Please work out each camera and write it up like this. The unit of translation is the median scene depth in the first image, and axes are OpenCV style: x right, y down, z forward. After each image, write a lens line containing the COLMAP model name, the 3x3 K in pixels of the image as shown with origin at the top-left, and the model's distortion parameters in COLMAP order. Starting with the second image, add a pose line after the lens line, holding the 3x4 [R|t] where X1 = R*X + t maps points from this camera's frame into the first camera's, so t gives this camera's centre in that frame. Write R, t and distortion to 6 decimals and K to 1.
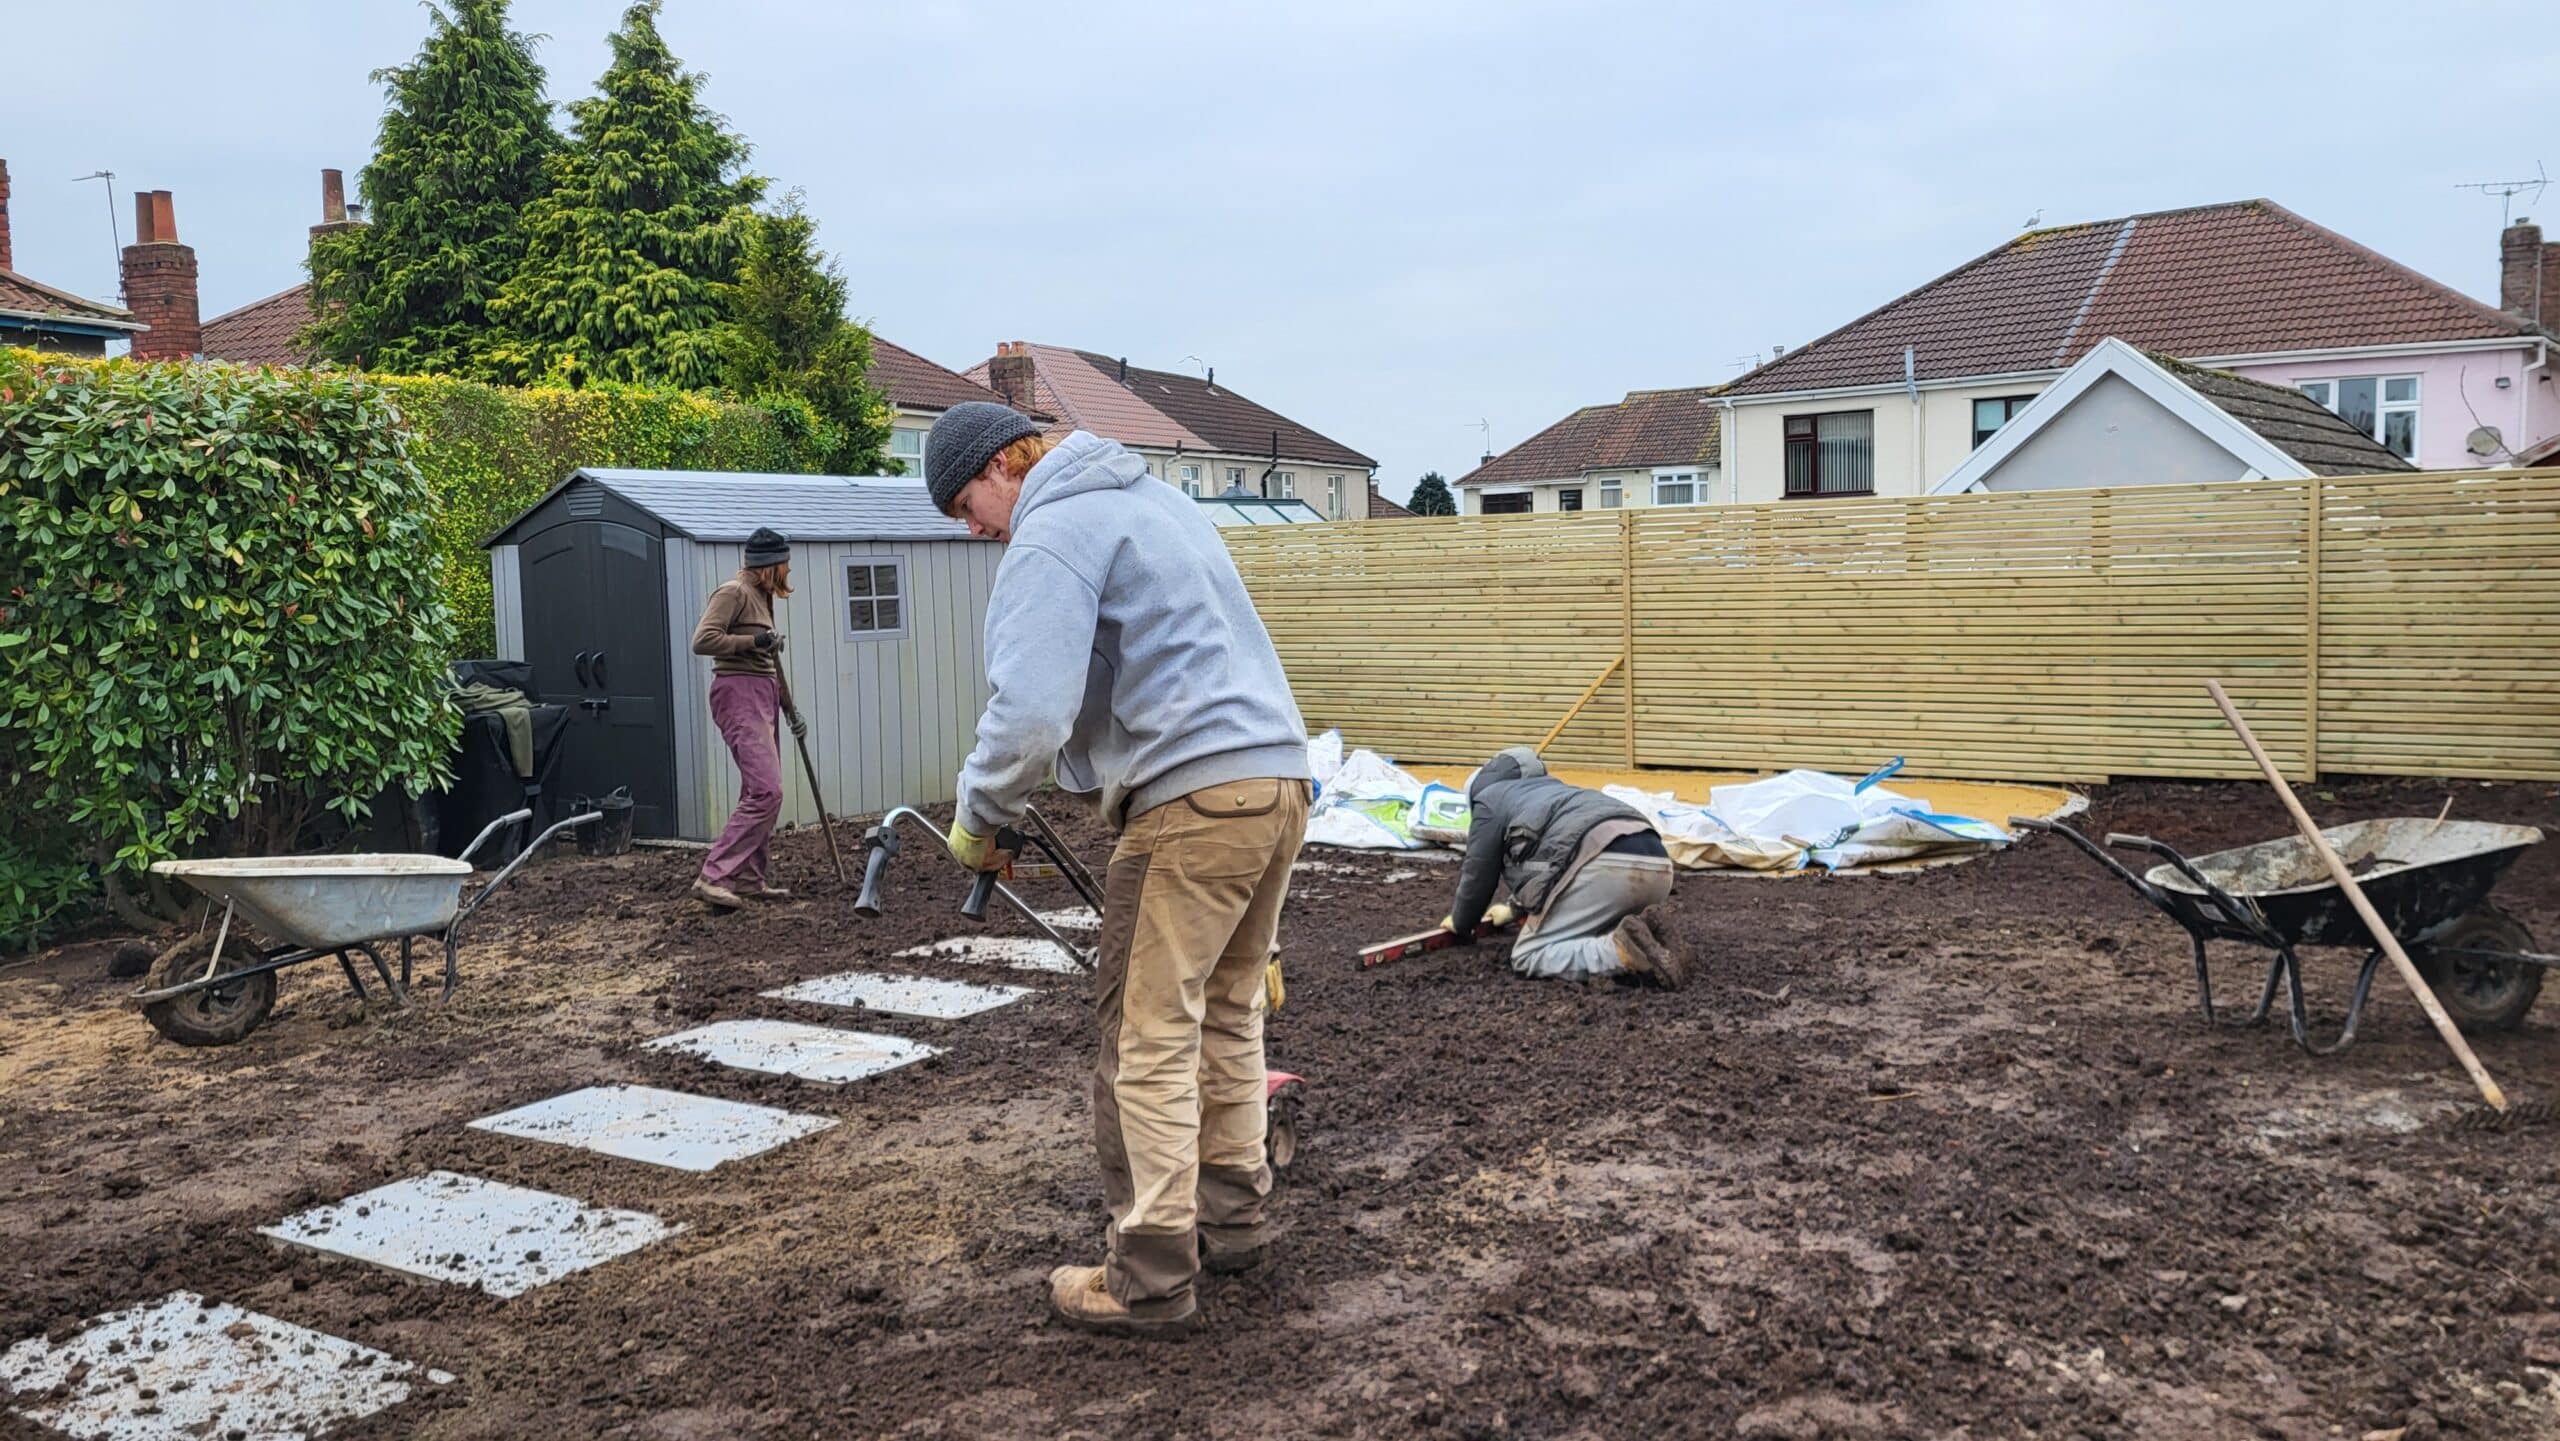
lens RADIAL K [[1911.8, 0, 1280.6], [0, 1911.8, 702.0], [0, 0, 1]] dist [0.074692, -0.054916]
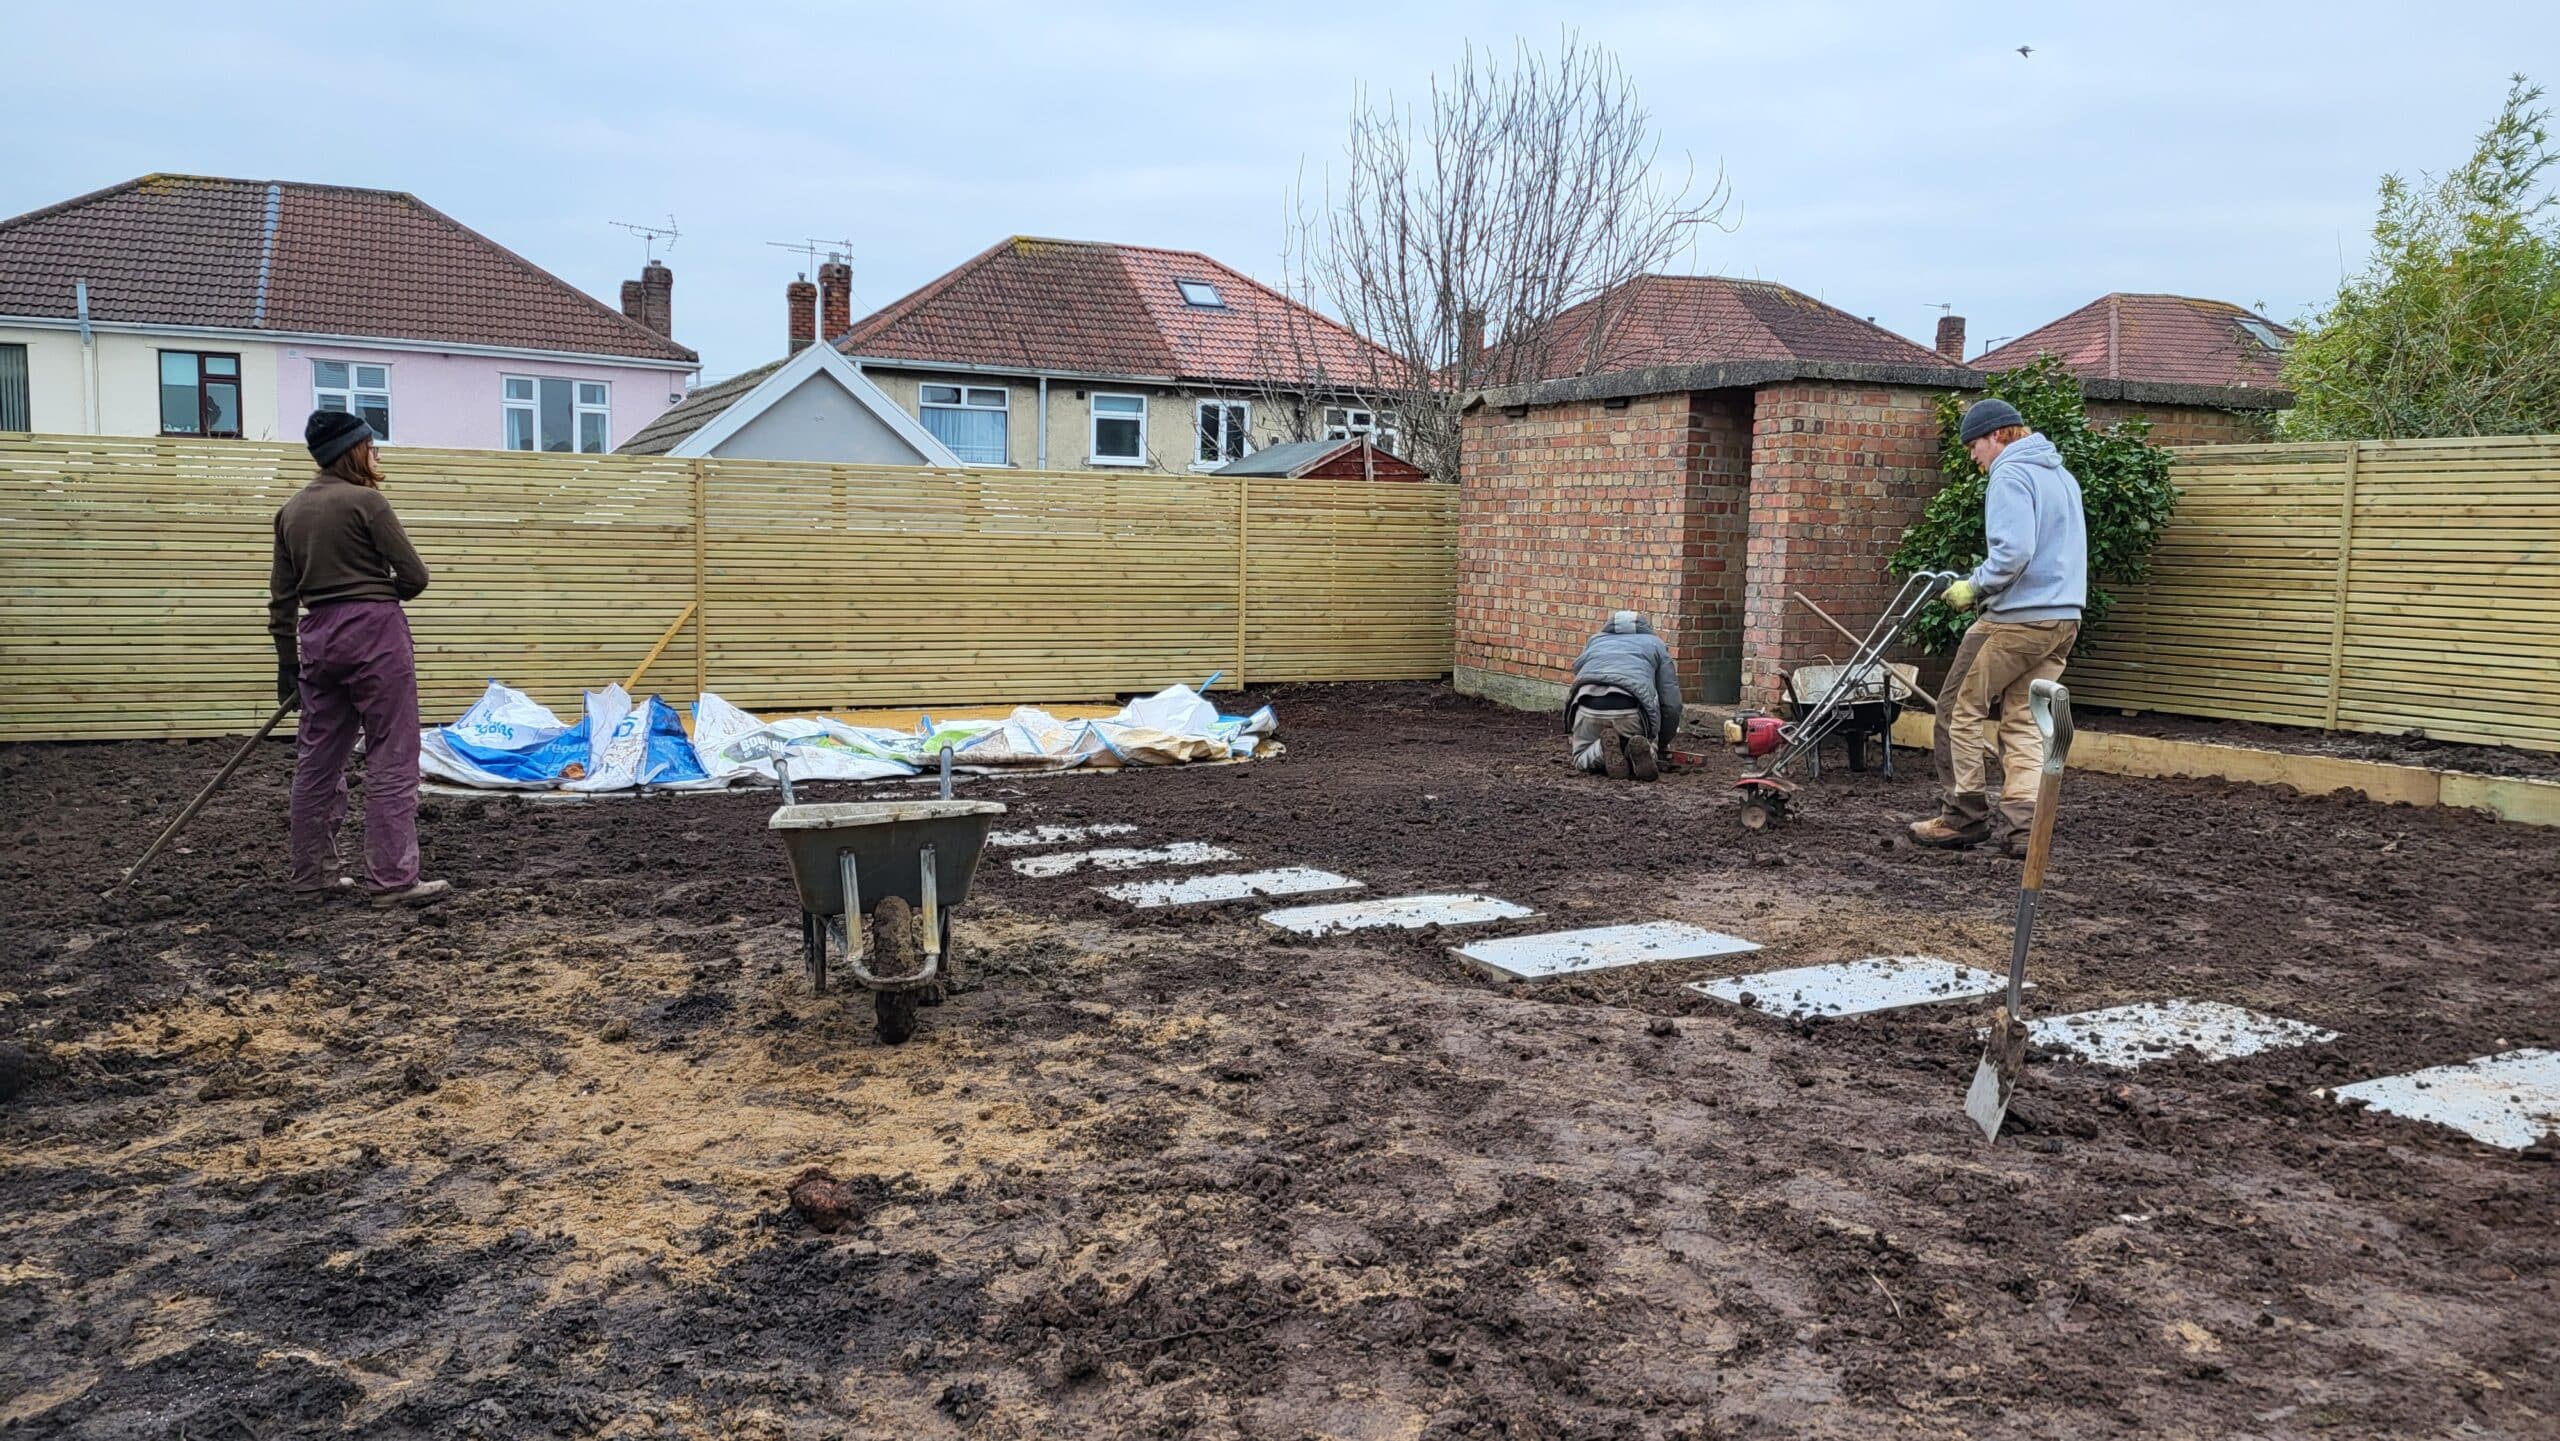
lens RADIAL K [[1911.8, 0, 1294.4], [0, 1911.8, 723.0], [0, 0, 1]] dist [0.074692, -0.054916]
pose [[0.464545, -0.048935, 0.884197, -0.479158], [0.034422, 0.998715, 0.037188, 0.009880], [-0.884880, 0.013160, 0.465632, 0.208278]]
